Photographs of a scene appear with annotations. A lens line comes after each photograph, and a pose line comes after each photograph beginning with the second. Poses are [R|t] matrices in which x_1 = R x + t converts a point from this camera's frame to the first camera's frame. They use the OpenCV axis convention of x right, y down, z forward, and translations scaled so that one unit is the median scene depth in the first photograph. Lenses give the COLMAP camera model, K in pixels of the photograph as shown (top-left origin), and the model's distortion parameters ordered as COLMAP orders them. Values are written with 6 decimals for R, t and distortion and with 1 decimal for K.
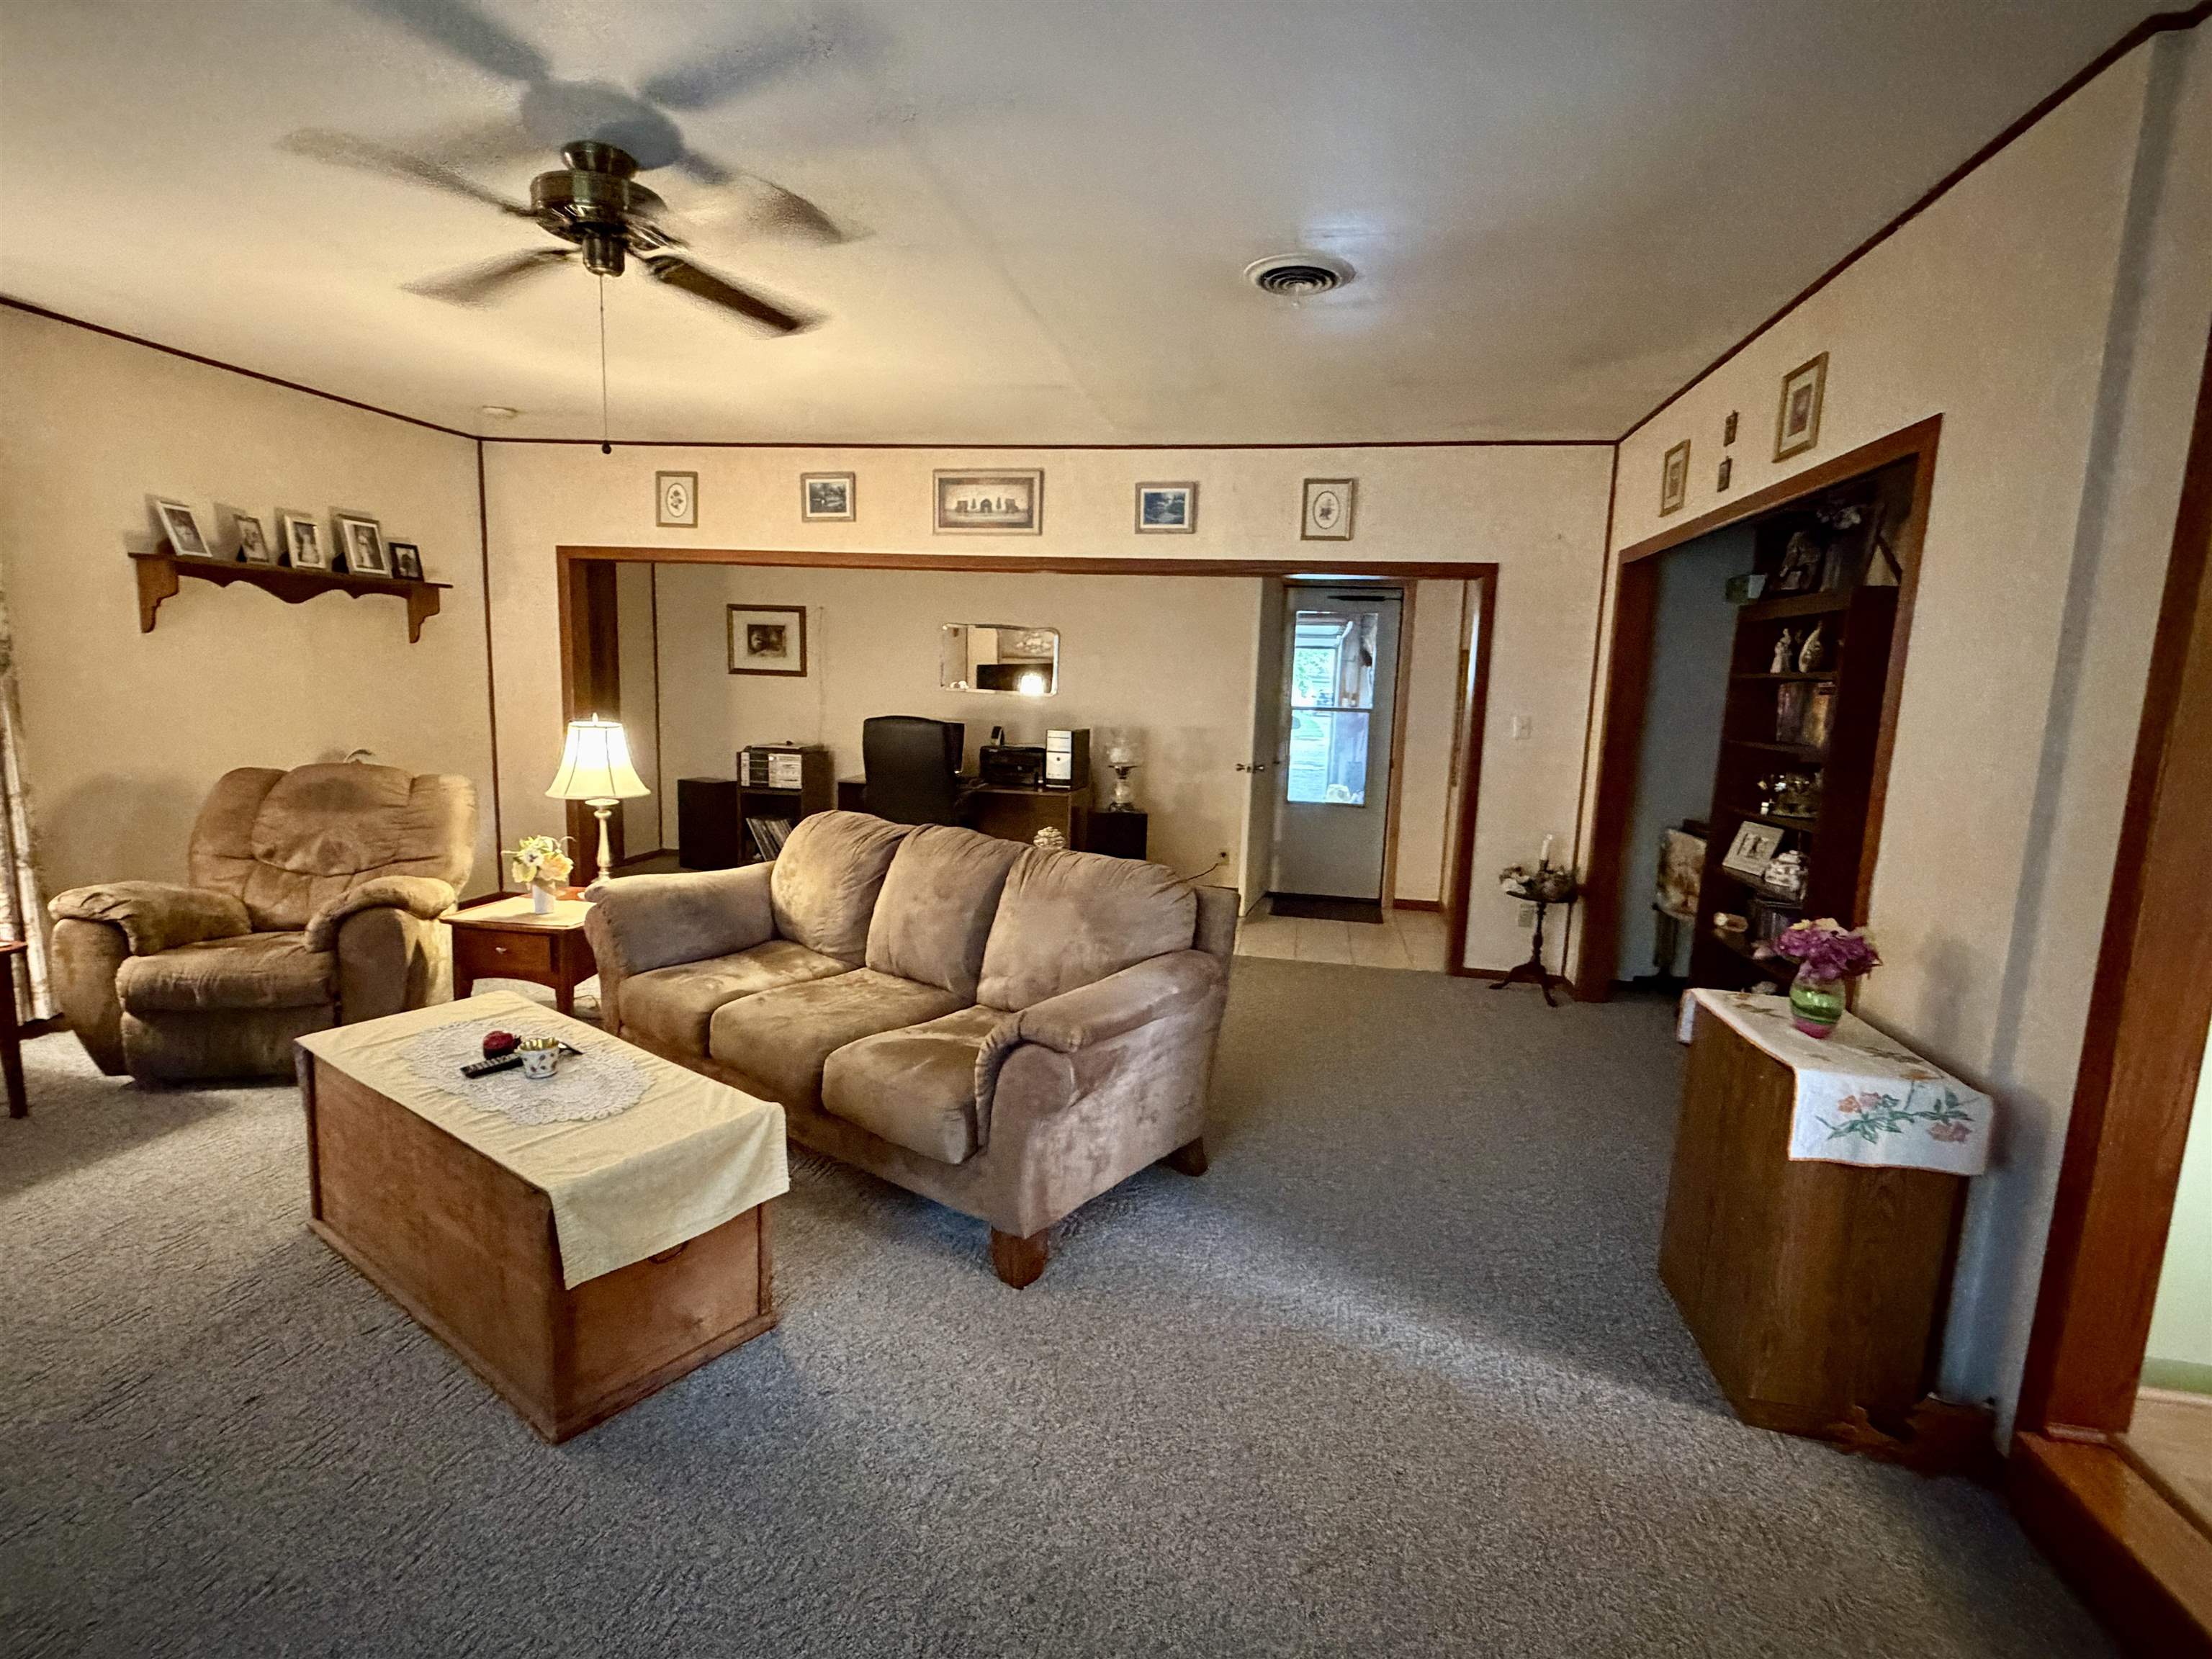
lens RADIAL K [[1070.7, 0, 1106.0], [0, 1070.7, 829.5], [0, 0, 1]] dist [-0.001542, 0.000028]
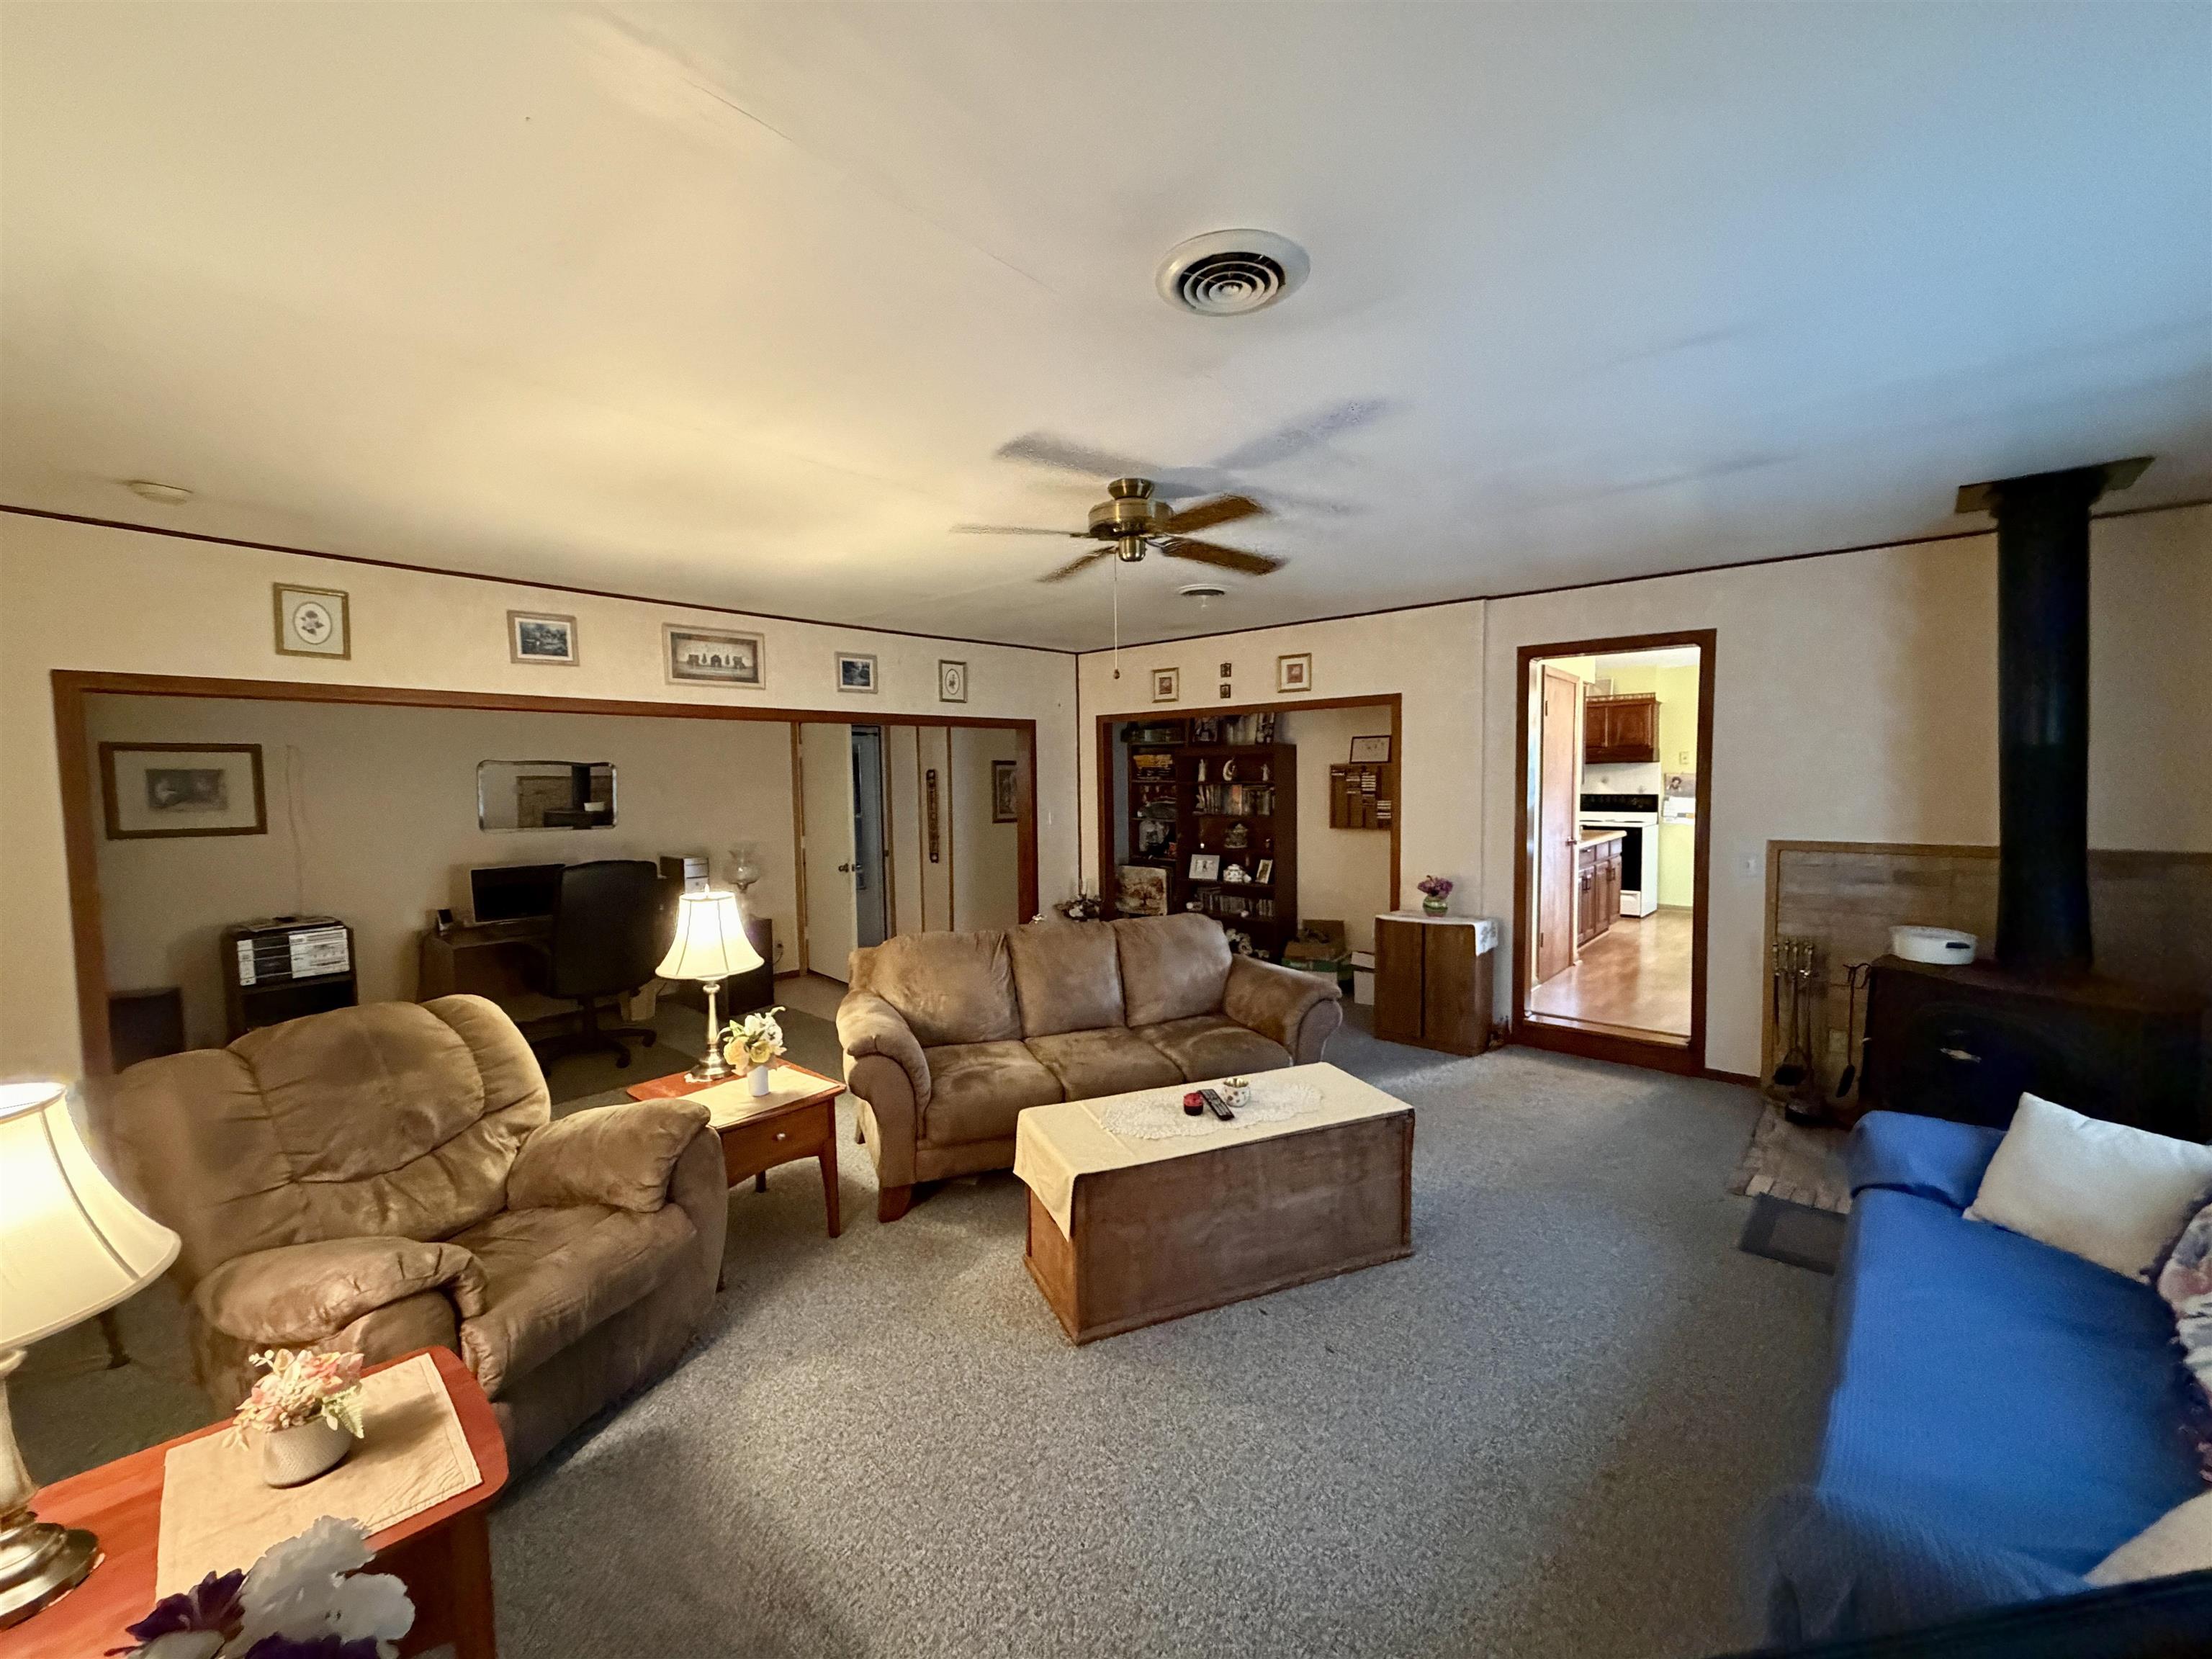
lens RADIAL K [[905.7, 0, 1106.0], [0, 905.7, 829.5], [0, 0, 1]] dist [0.002104, 0.000213]
pose [[0.517761, -0.095251, 0.850206, -0.720260], [0.155628, 0.987688, 0.015879, -0.083638], [-0.841251, 0.124094, 0.526210, 0.192645]]
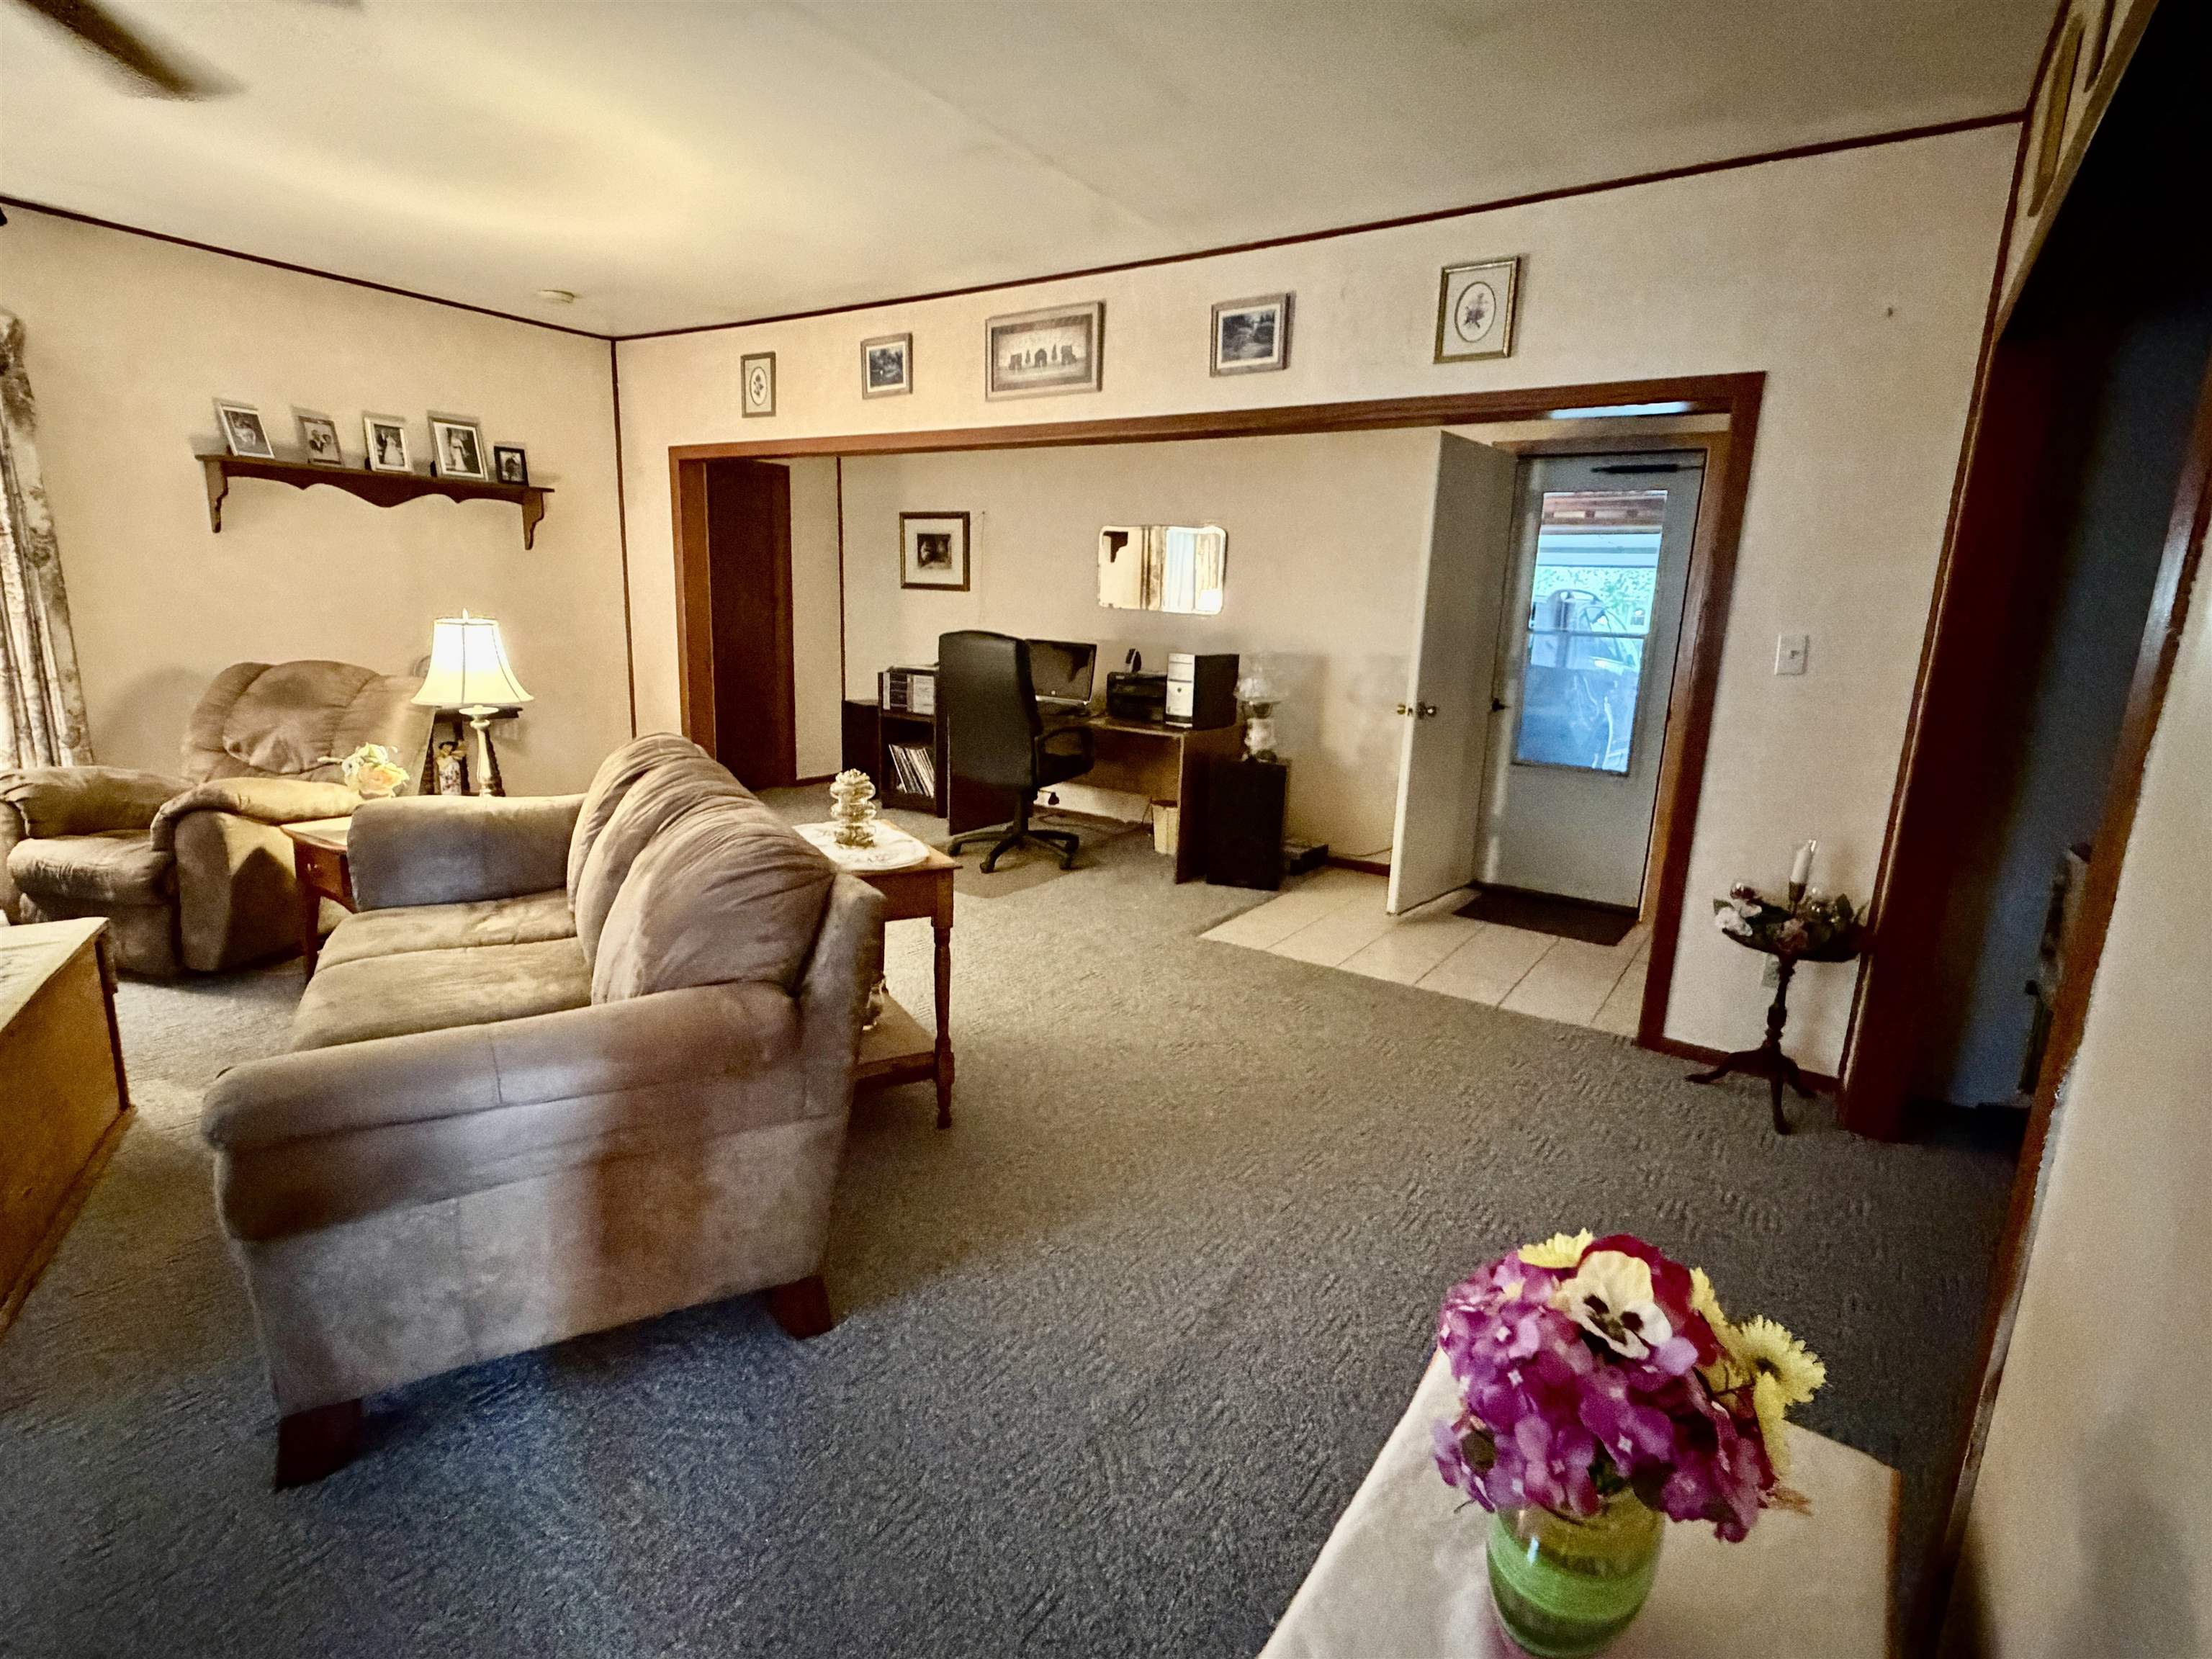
lens RADIAL K [[1070.7, 0, 1106.0], [0, 1070.7, 829.5], [0, 0, 1]] dist [-0.001542, 0.000028]
pose [[0.915332, 0.084657, -0.393702, 0.270732], [-0.063226, 0.995740, 0.067117, -0.014876], [0.397707, -0.036542, 0.916785, 0.291365]]
